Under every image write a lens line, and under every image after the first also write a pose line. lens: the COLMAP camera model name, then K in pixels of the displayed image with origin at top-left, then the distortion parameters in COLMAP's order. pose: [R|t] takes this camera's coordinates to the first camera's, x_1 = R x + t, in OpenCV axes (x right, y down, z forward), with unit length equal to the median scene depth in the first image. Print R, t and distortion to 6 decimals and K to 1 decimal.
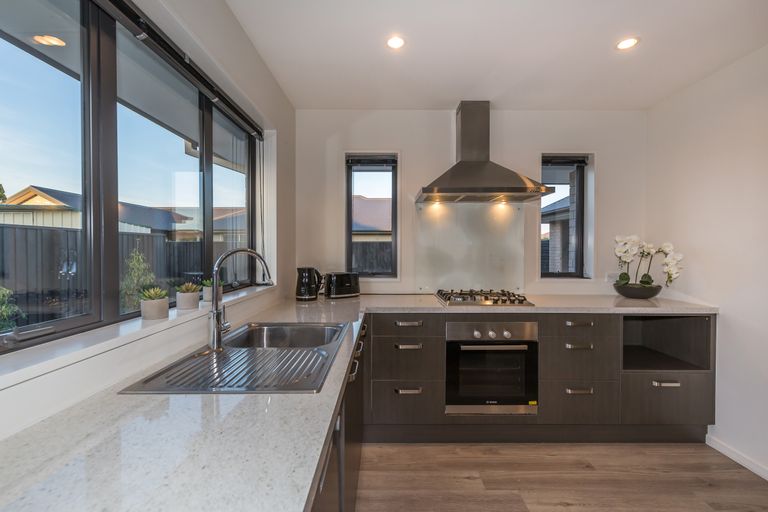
lens RADIAL K [[331.9, 0, 385.7], [0, 331.9, 256.5], [0, 0, 1]] dist [0.003241, -0.000219]
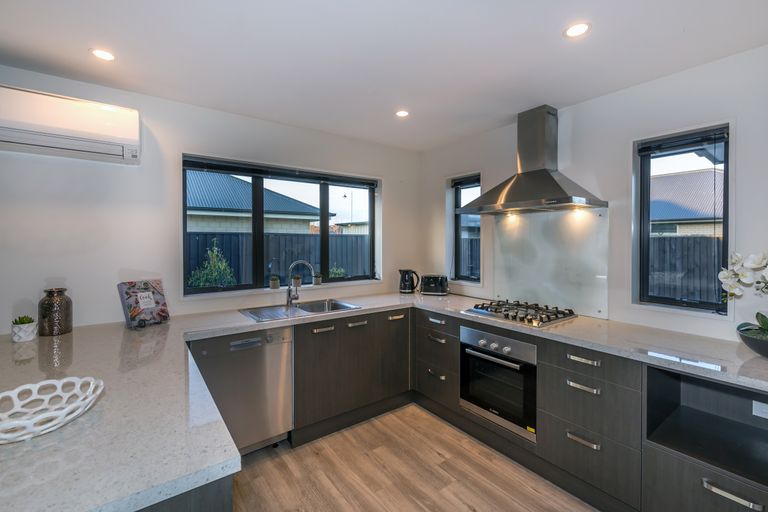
lens RADIAL K [[331.9, 0, 383.7], [0, 331.9, 250.0], [0, 0, 1]] dist [0.003241, -0.000219]
pose [[0.584974, 0.010587, -0.810983, 0.952983], [-0.007186, 0.999943, 0.007870, -0.070139], [0.811020, 0.001225, 0.585017, 0.113597]]
